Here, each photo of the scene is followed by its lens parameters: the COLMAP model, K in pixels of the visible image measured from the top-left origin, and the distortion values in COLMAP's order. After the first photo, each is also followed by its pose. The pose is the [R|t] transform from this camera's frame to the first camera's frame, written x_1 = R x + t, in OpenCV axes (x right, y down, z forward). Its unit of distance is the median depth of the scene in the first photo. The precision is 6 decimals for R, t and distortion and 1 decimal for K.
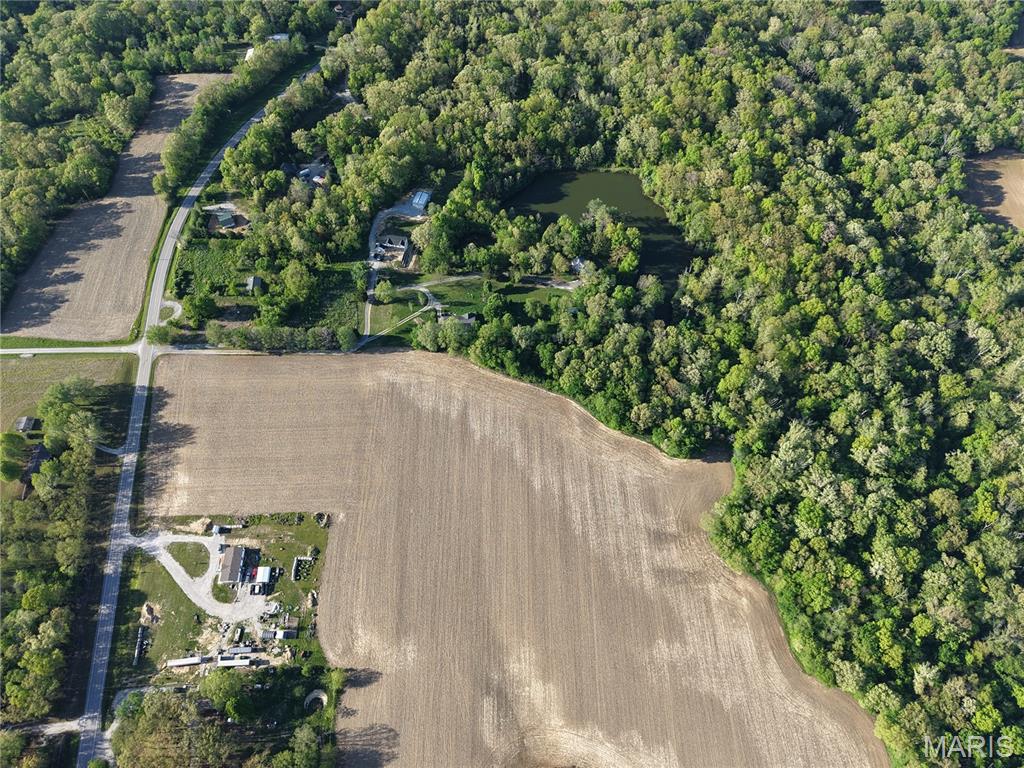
lens RADIAL K [[690.4, 0, 516.4], [0, 690.4, 383.1], [0, 0, 1]] dist [0.028208, -0.027839]
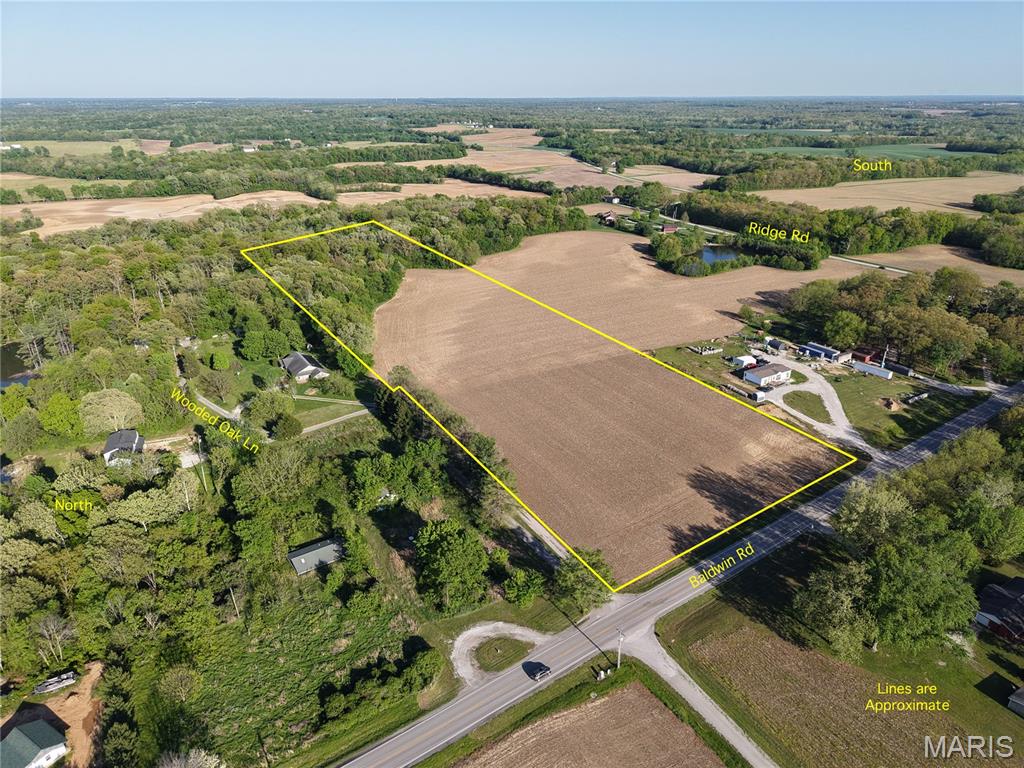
lens RADIAL K [[690.4, 0, 516.4], [0, 690.4, 383.1], [0, 0, 1]] dist [0.028208, -0.027839]
pose [[-0.497314, -0.336875, 0.799496, -0.782958], [0.738474, 0.319292, 0.593892, -0.350745], [-0.455340, 0.885759, 0.089985, 0.938410]]
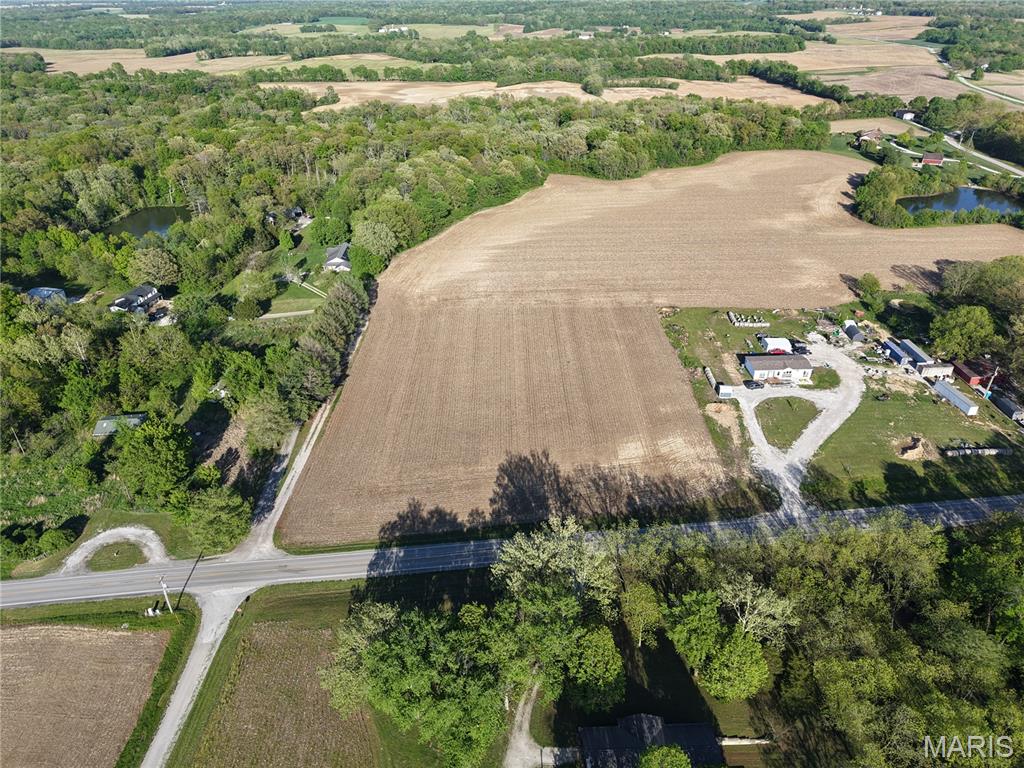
lens RADIAL K [[690.4, 0, 516.4], [0, 690.4, 383.1], [0, 0, 1]] dist [0.028208, -0.027839]
pose [[0.002445, -0.506983, 0.861953, -0.812291], [0.858318, 0.443345, 0.258333, -0.065091], [-0.513113, 0.739197, 0.436236, 0.763198]]
